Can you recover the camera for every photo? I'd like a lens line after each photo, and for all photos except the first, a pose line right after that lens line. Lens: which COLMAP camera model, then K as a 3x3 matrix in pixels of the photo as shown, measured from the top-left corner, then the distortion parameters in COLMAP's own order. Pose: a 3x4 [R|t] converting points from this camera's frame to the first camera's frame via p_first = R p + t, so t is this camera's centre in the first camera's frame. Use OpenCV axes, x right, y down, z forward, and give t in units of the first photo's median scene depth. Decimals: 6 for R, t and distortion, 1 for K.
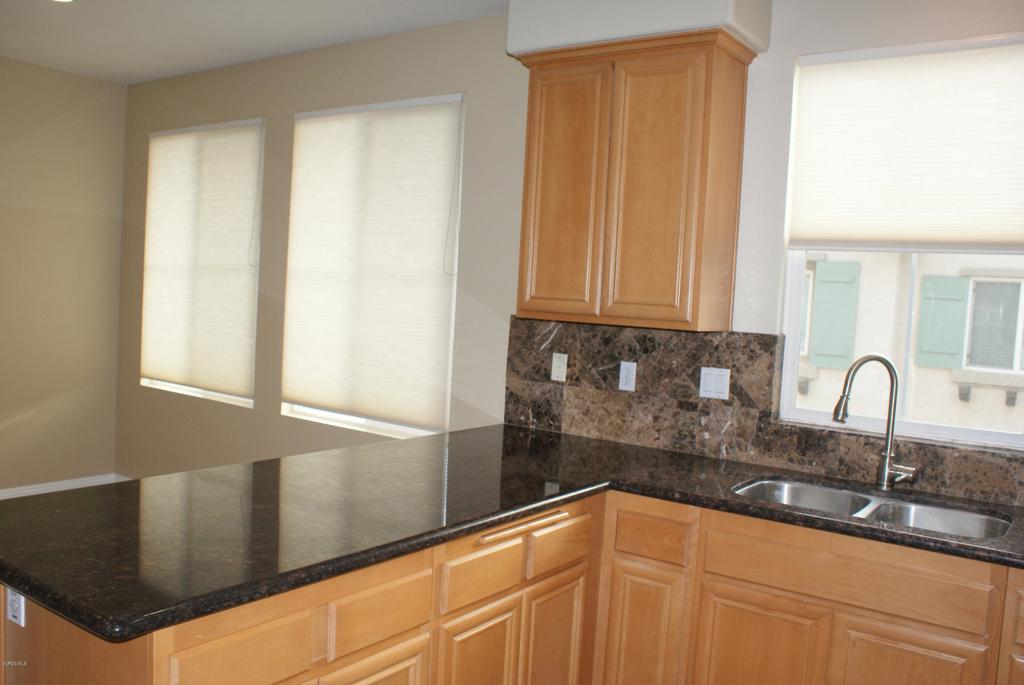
lens RADIAL K [[876.2, 0, 512.0], [0, 876.2, 342.5], [0, 0, 1]] dist [-0.084542, 0.000872]
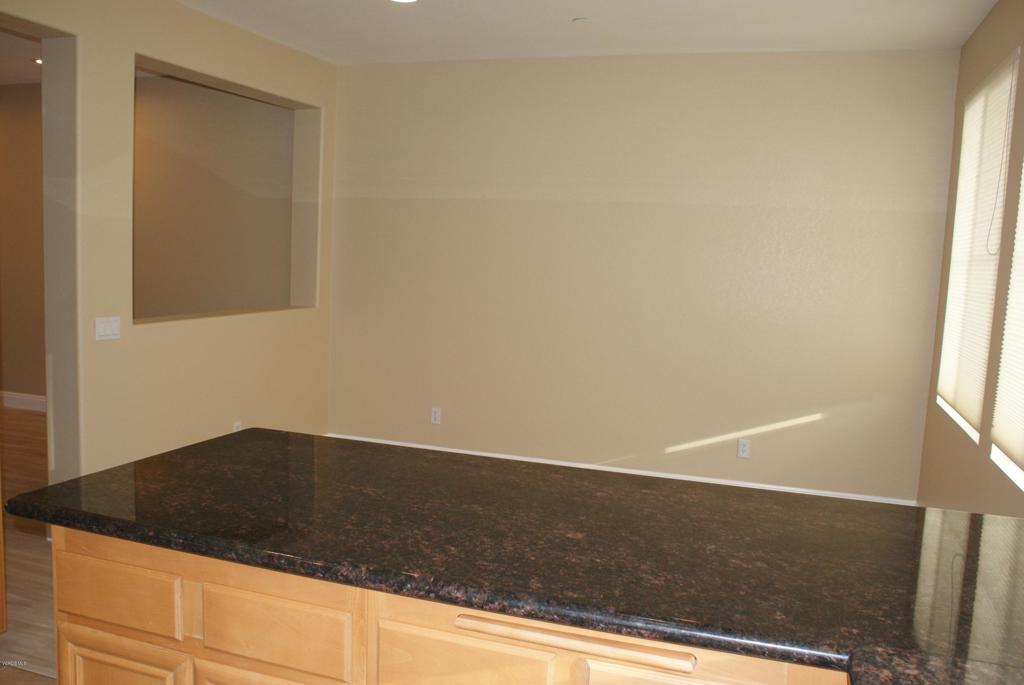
lens RADIAL K [[876.2, 0, 512.0], [0, 876.2, 342.5], [0, 0, 1]] dist [-0.084542, 0.000872]
pose [[0.278032, 0.054046, -0.959050, 0.709650], [-0.083409, 0.996003, 0.031948, -0.007581], [0.956944, 0.071111, 0.281429, 1.000222]]
